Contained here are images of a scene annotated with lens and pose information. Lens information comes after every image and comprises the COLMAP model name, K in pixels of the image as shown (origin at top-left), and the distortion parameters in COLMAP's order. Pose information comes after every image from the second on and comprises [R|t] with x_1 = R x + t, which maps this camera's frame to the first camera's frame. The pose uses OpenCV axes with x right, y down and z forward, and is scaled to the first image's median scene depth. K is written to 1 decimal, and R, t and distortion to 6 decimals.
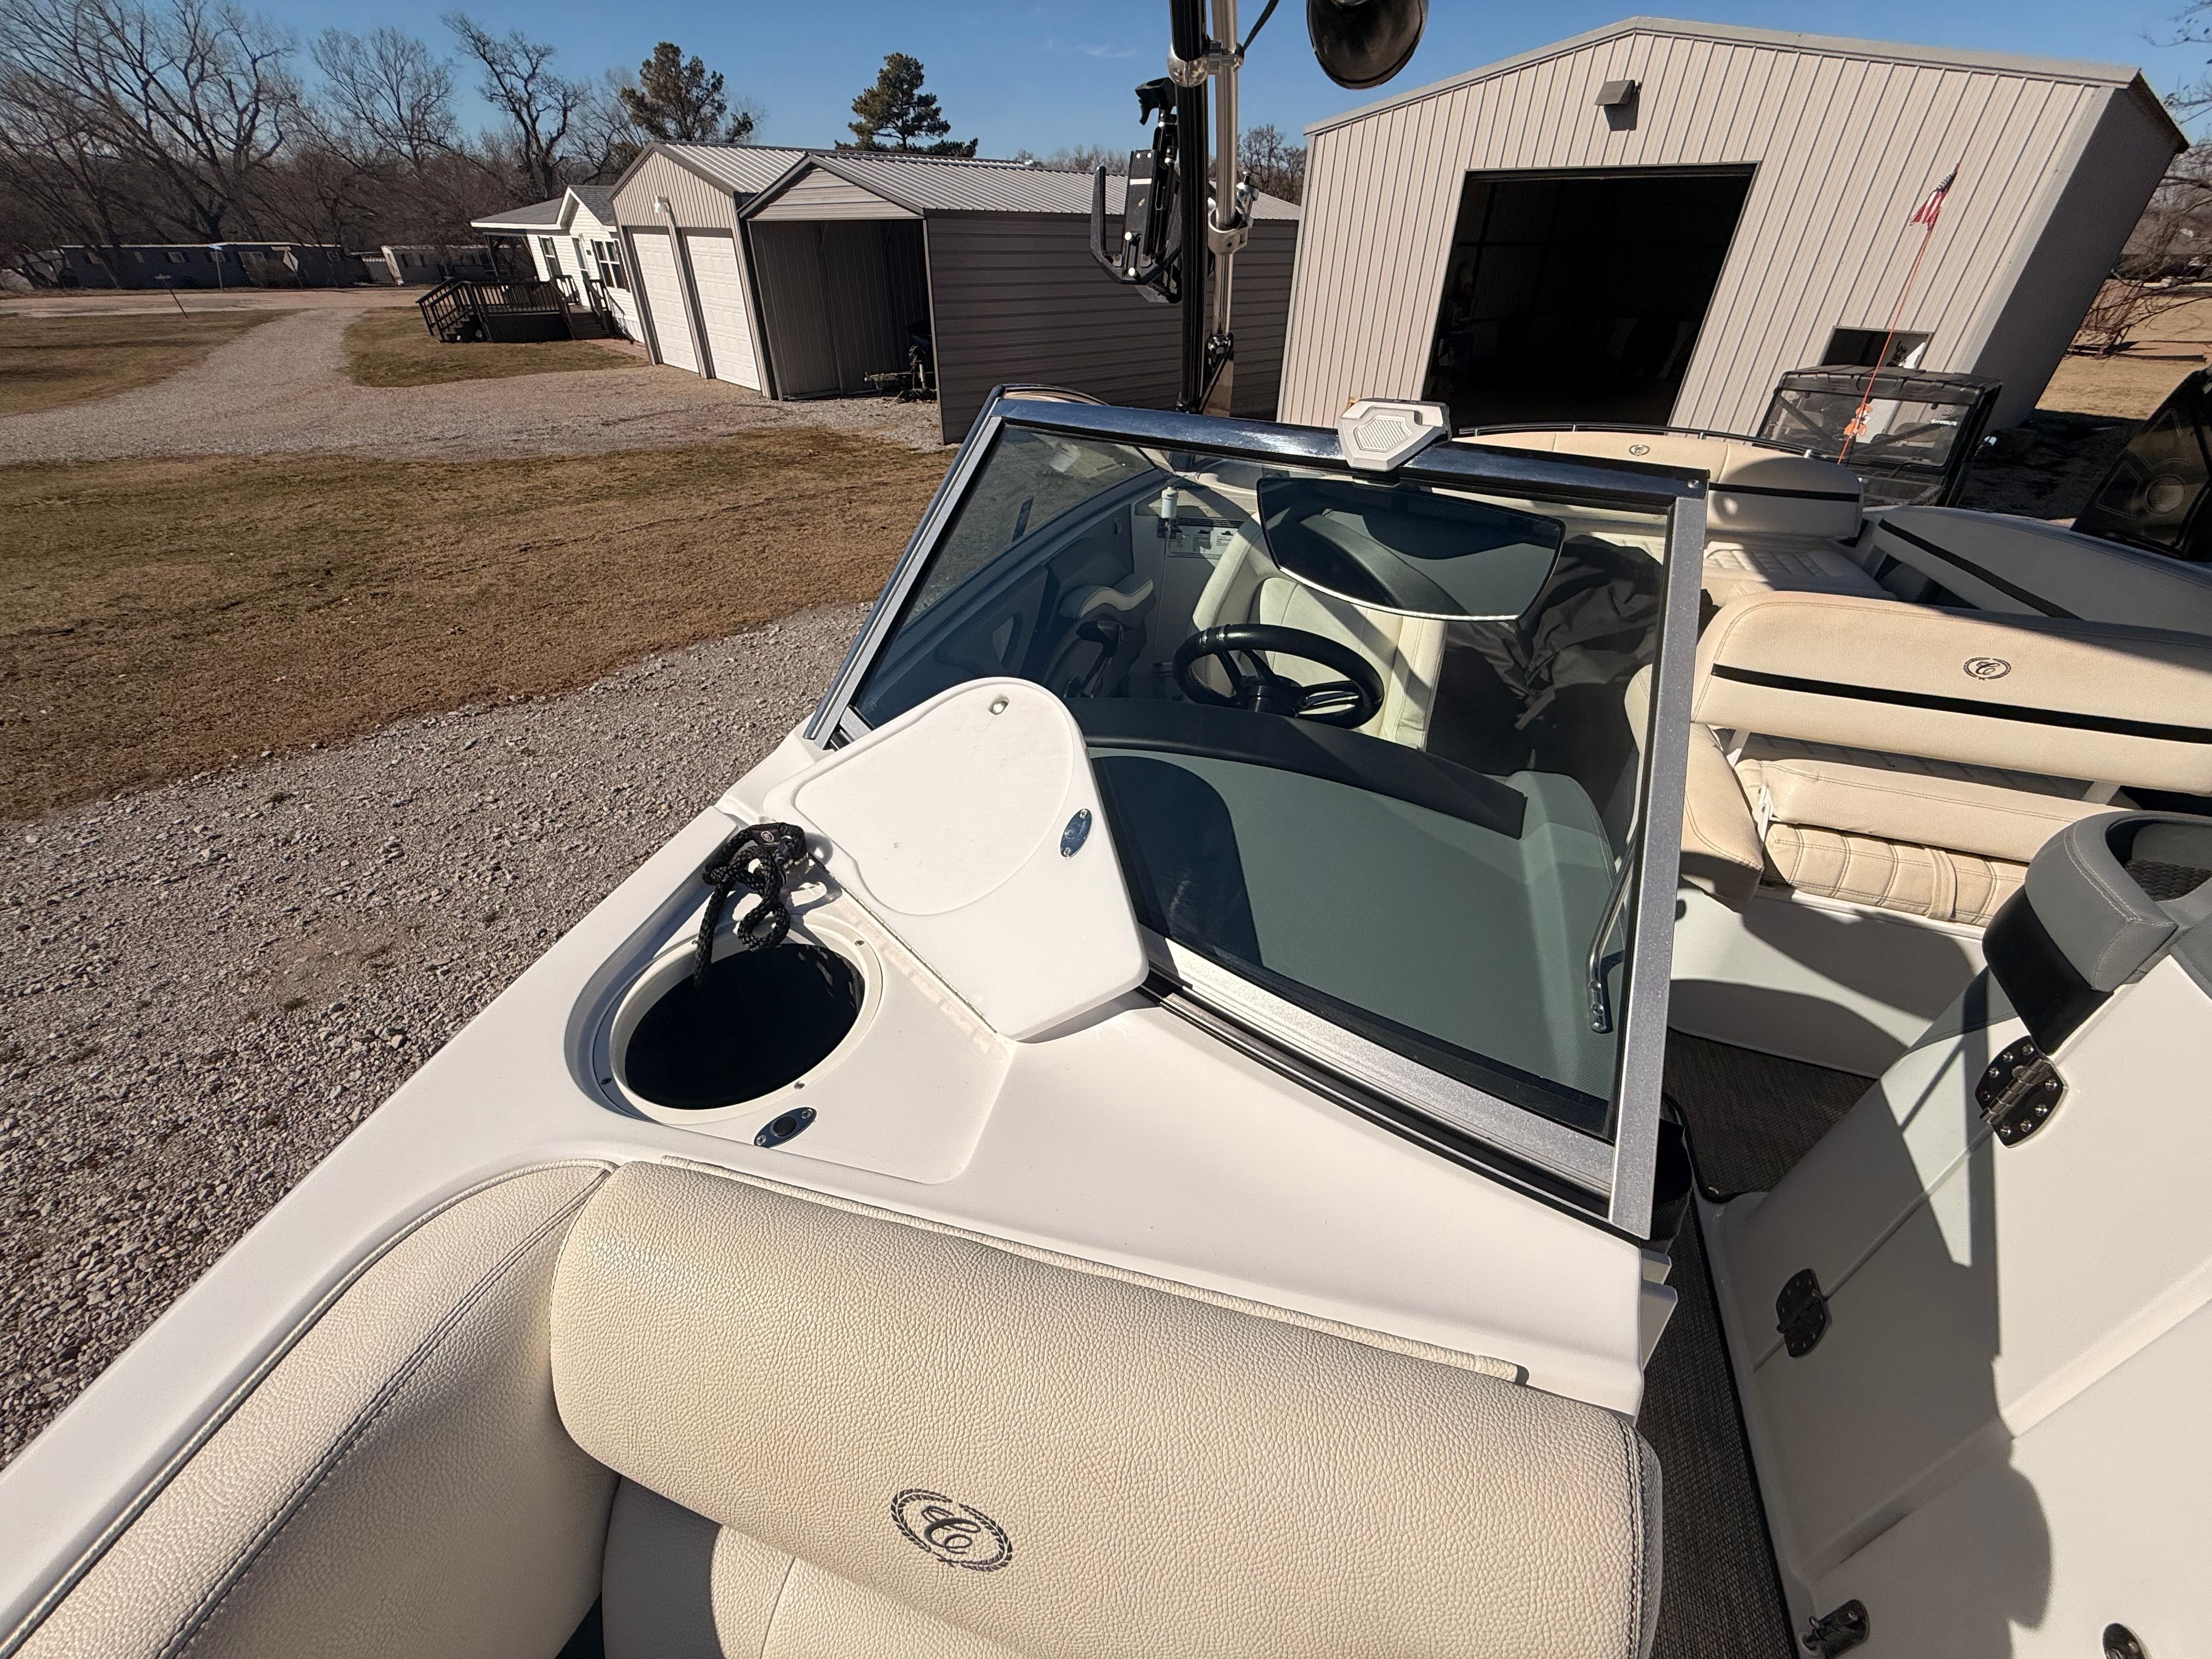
lens RADIAL K [[888.5, 0, 1097.5], [0, 888.5, 832.1], [0, 0, 1]] dist [0.001644, -0.000167]
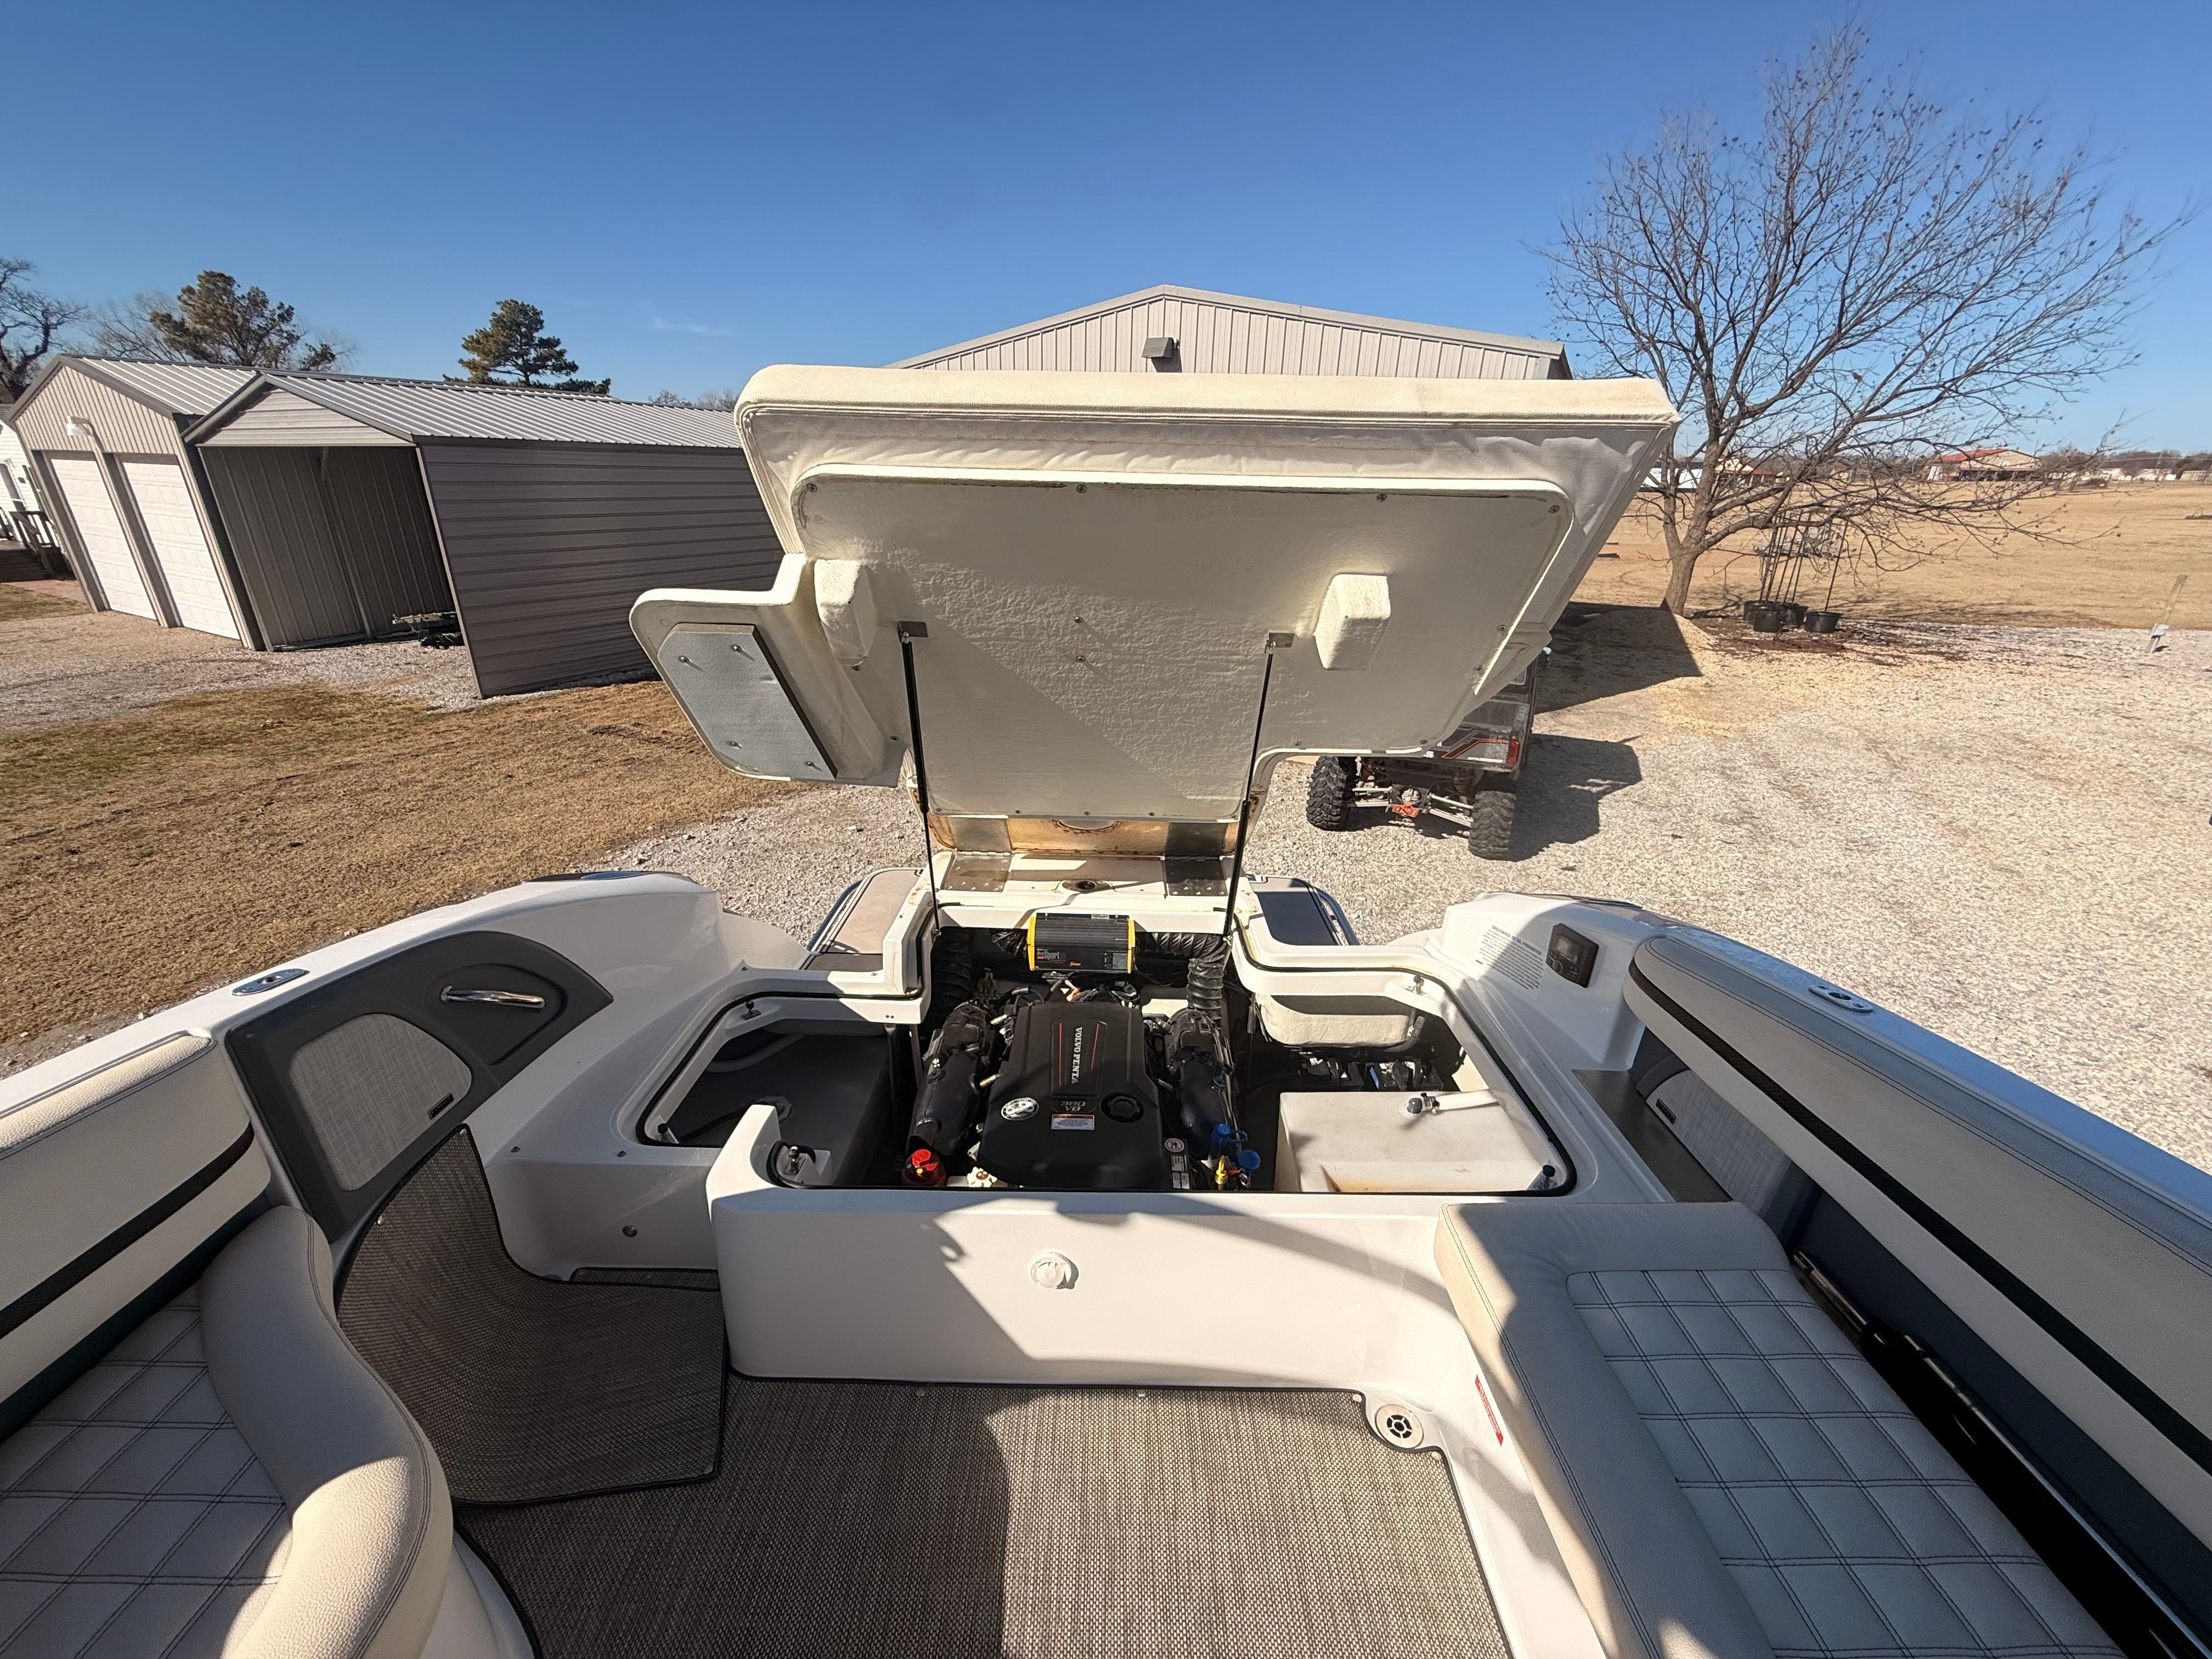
lens RADIAL K [[888.5, 0, 1097.6], [0, 888.5, 829.5], [0, 0, 1]] dist [0.001644, -0.000167]
pose [[0.943094, -0.118993, 0.310506, 0.080631], [0.179447, 0.968263, -0.173971, -0.075689], [-0.279951, 0.219790, 0.934516, 0.111053]]
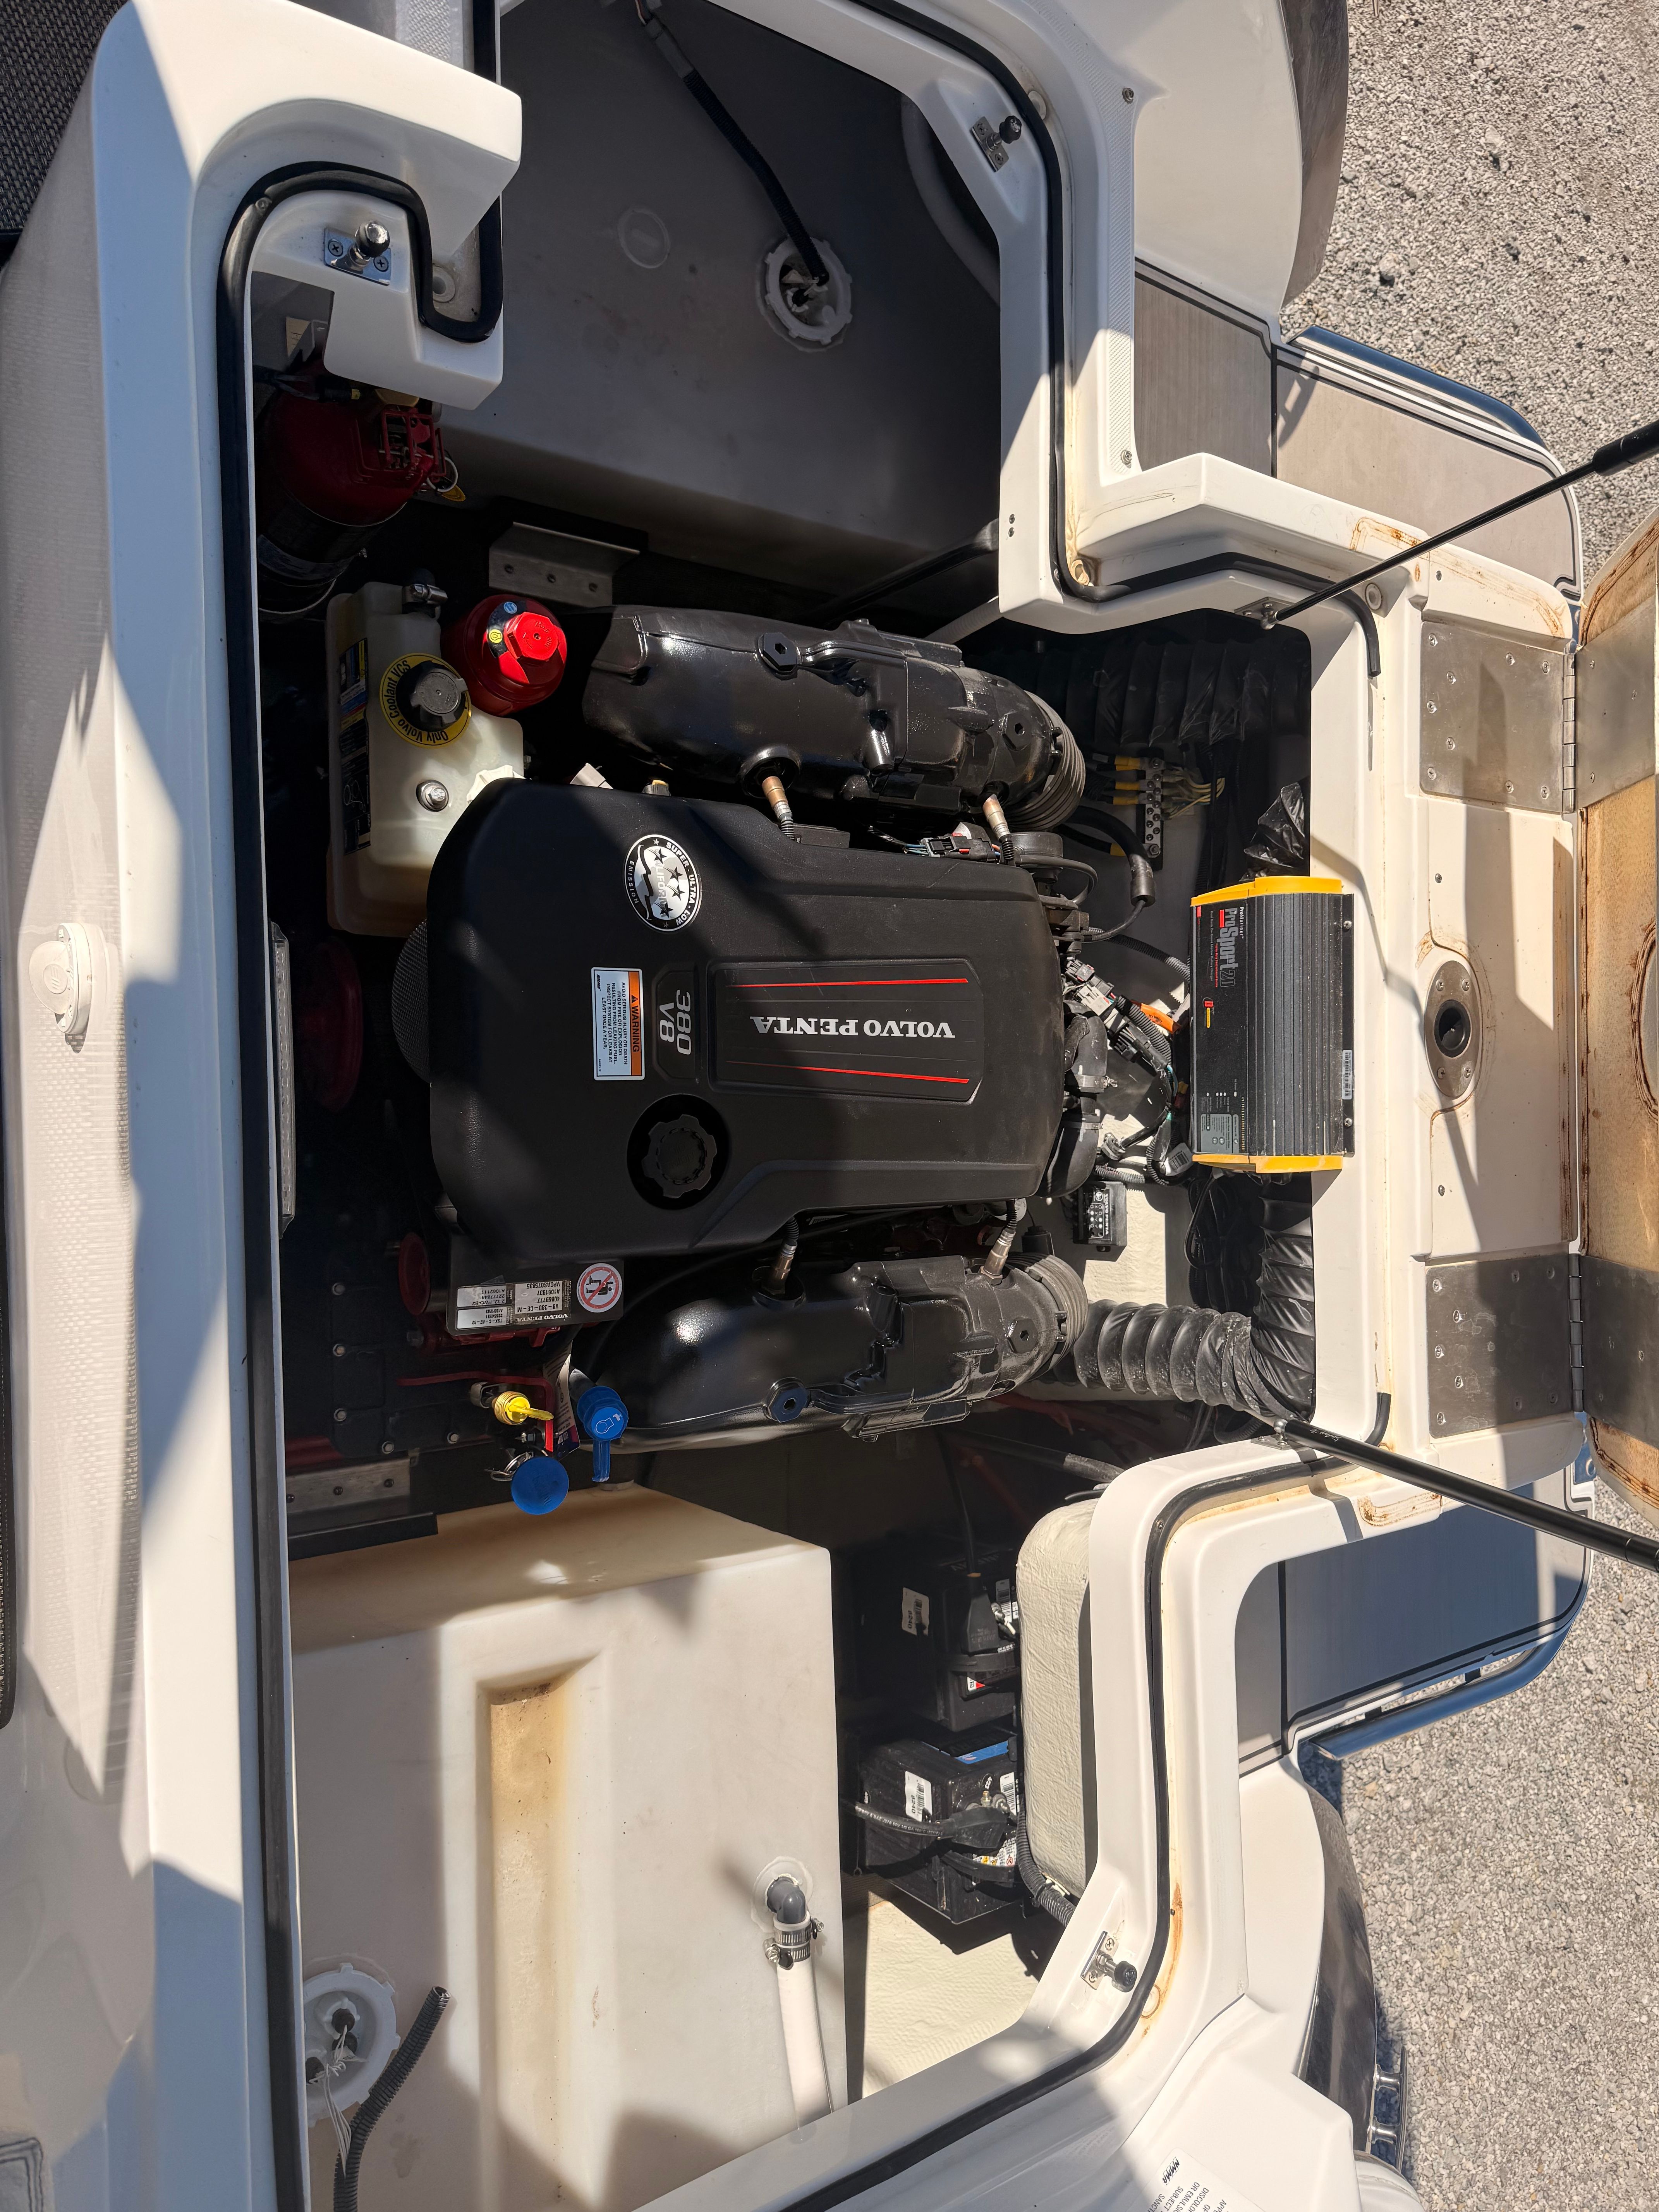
lens RADIAL K [[1560.6, 0, 828.6], [0, 1560.6, 1112.9], [0, 0, 1]] dist [0.020453, -0.007299]
pose [[0.308774, 0.931823, 0.190697, 0.127282], [-0.889204, 0.211643, 0.405615, -0.126630], [0.337601, -0.294812, 0.893930, 0.224198]]
